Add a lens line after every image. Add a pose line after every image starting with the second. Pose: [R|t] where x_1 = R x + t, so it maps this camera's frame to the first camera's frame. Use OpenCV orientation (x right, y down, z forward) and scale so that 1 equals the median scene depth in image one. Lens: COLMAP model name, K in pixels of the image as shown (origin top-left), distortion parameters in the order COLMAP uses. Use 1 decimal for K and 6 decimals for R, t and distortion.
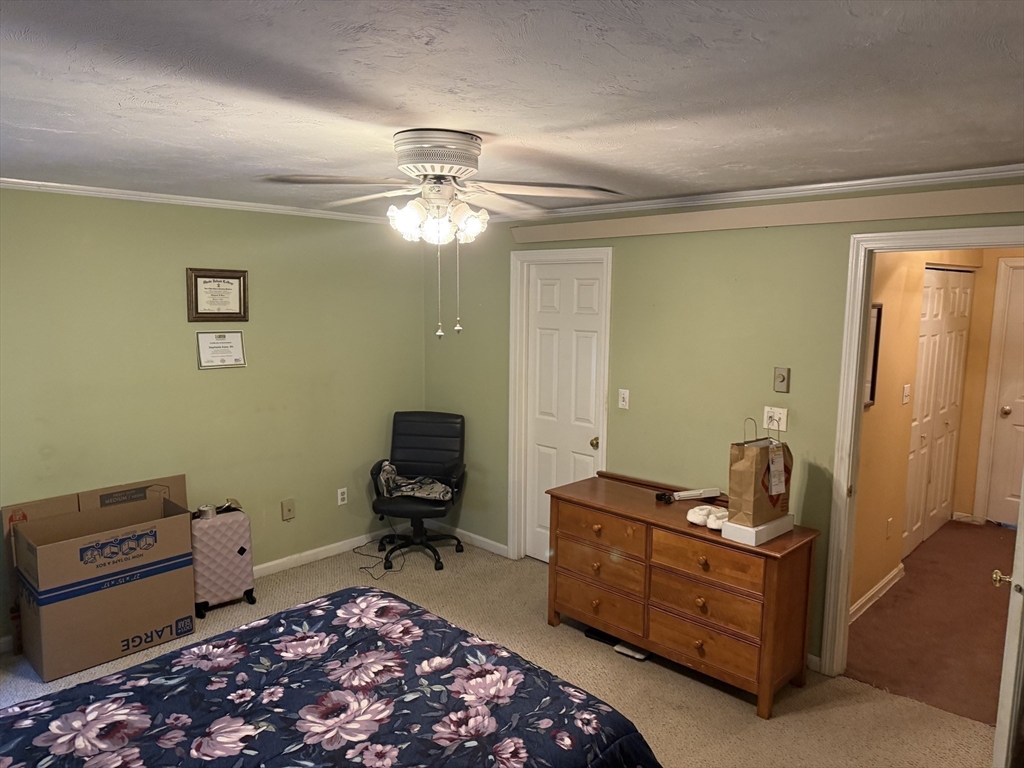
lens RADIAL K [[724.4, 0, 513.6], [0, 724.4, 386.2], [0, 0, 1]] dist [0.033836, -0.025365]
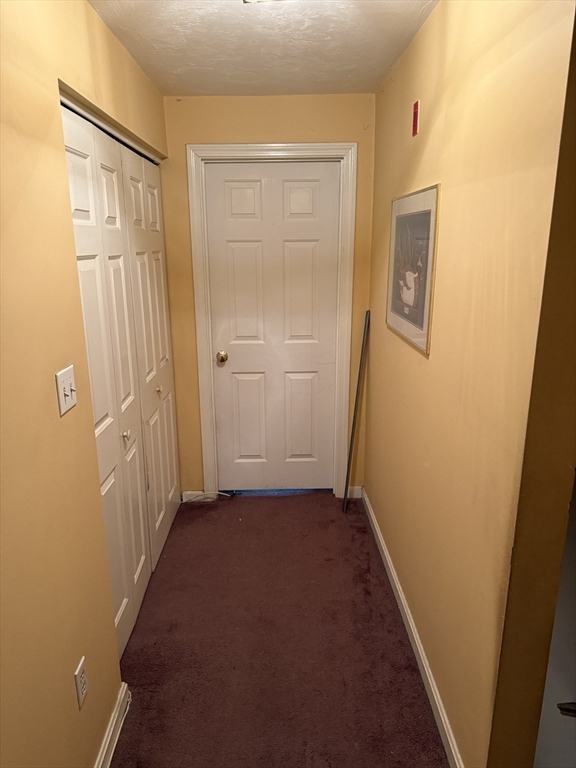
lens RADIAL K [[543.3, 0, 289.4], [0, 543.3, 384.5], [0, 0, 1]] dist [0.033836, -0.025365]
pose [[0.710808, -0.195494, 0.675673, 0.337234], [0.112938, 0.979858, 0.164693, -0.025178], [-0.694260, -0.040756, 0.718570, 0.549291]]
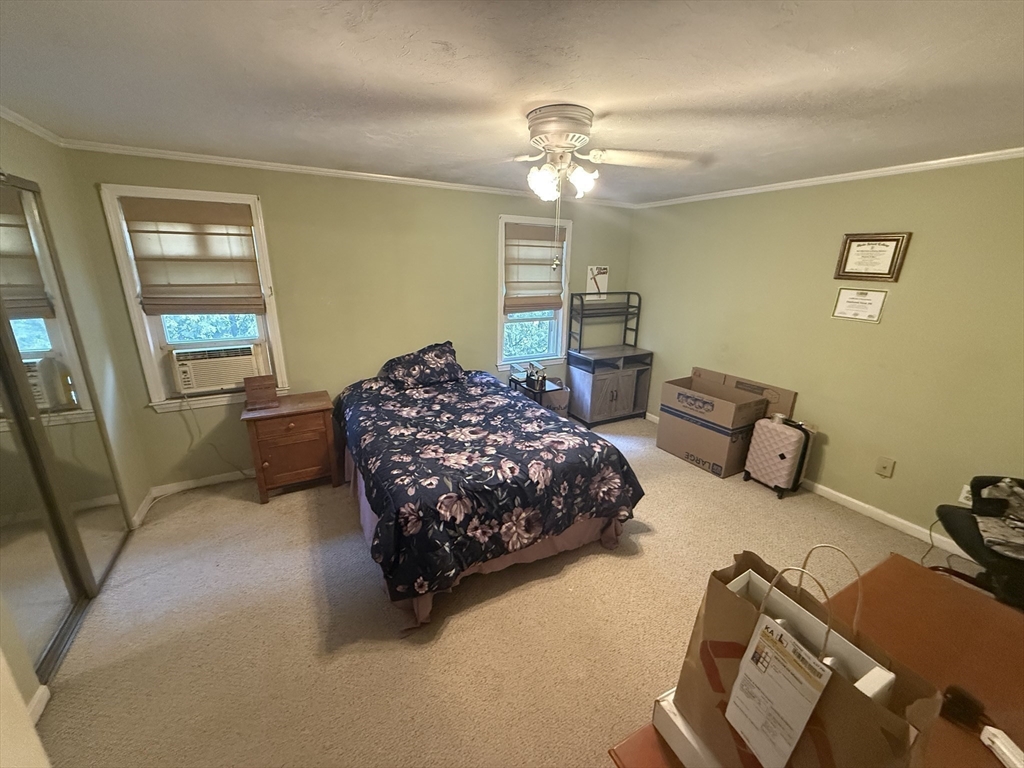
lens RADIAL K [[408.8, 0, 510.3], [0, 408.8, 384.1], [0, 0, 1]] dist [-0.004405, 0.000533]
pose [[-0.308388, 0.256461, -0.916037, 0.480535], [-0.146783, 0.938610, 0.312196, -0.063111], [0.939868, 0.230736, -0.251812, 0.789607]]
